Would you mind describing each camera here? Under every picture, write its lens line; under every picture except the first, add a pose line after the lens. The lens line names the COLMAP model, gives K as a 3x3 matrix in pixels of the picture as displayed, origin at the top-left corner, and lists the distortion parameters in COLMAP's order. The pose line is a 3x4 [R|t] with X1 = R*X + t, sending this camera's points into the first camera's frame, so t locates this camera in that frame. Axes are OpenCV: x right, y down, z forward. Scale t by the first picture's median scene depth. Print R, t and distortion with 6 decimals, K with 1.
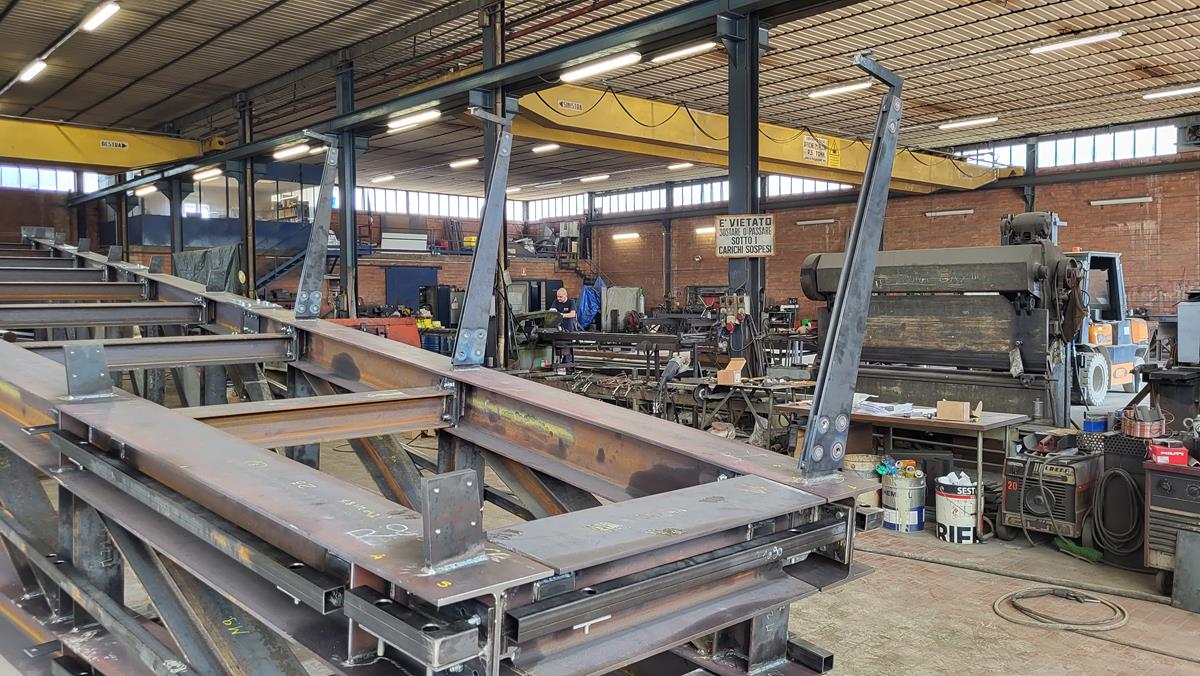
lens RADIAL K [[902.8, 0, 600.0], [0, 902.8, 338.0], [0, 0, 1]] dist [0.042473, -0.036950]
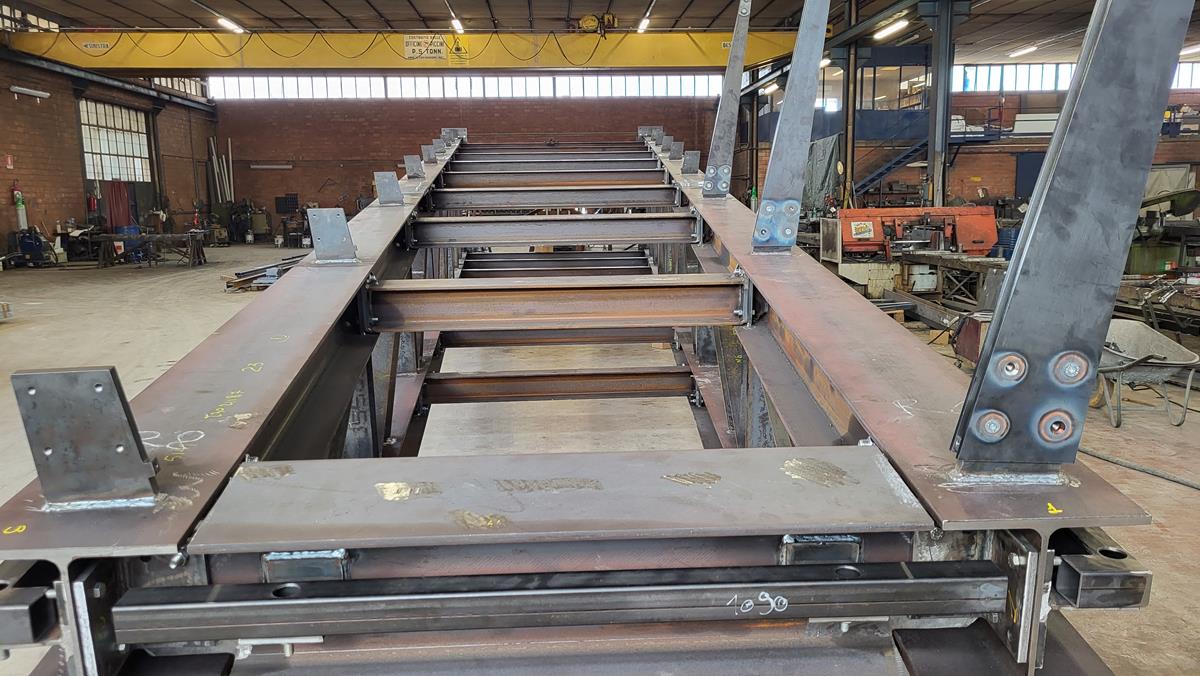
lens RADIAL K [[902.8, 0, 600.0], [0, 902.8, 338.0], [0, 0, 1]] dist [0.042473, -0.036950]
pose [[0.772838, 0.090501, -0.628117, 0.097288], [-0.018401, 0.992558, 0.120371, 0.006911], [0.634336, -0.081469, 0.768753, 0.128765]]
